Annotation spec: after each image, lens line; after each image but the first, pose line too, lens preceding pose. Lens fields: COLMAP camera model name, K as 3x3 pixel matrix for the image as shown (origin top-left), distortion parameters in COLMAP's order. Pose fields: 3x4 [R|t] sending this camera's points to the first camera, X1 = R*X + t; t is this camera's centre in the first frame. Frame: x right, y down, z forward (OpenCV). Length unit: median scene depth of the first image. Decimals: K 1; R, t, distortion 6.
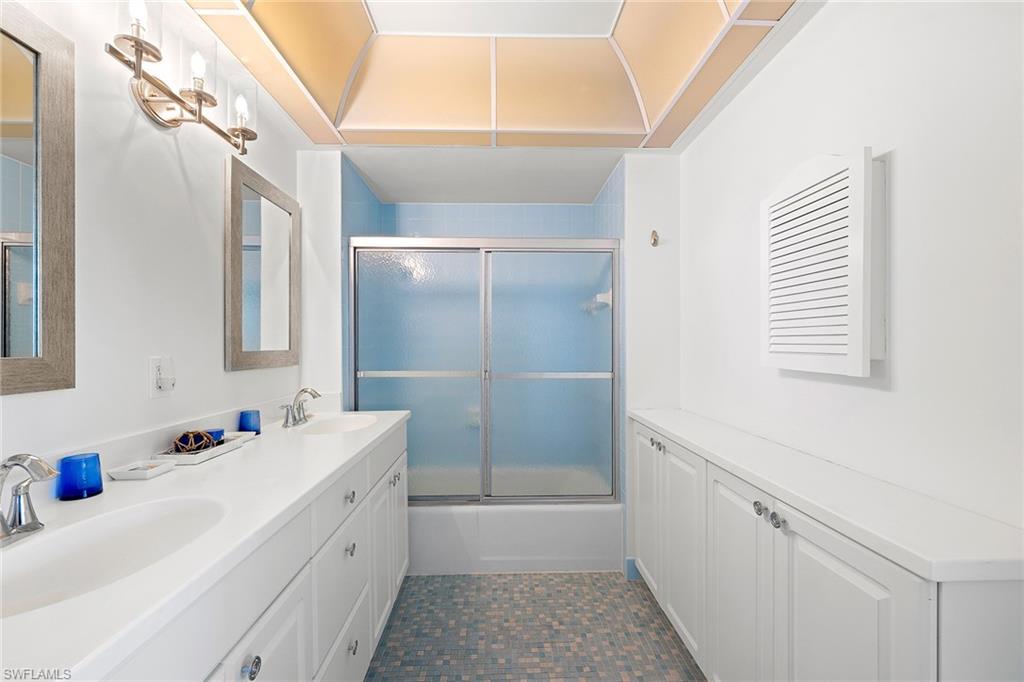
lens RADIAL K [[431.4, 0, 511.1], [0, 431.4, 345.5], [0, 0, 1]] dist [0.000821, -0.000092]
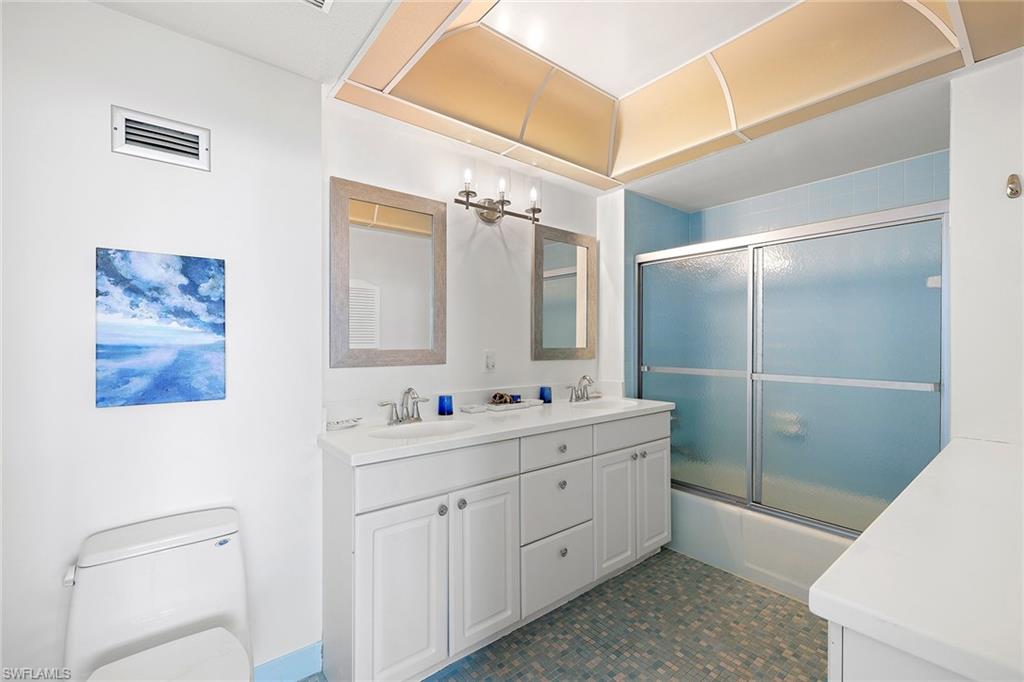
lens RADIAL K [[431.4, 0, 510.1], [0, 431.4, 340.5], [0, 0, 1]] dist [0.000821, -0.000092]
pose [[0.602058, -0.000483, -0.798452, 0.442121], [-0.004527, 0.999982, -0.004018, -0.005214], [0.798439, 0.006034, 0.602045, -0.017052]]
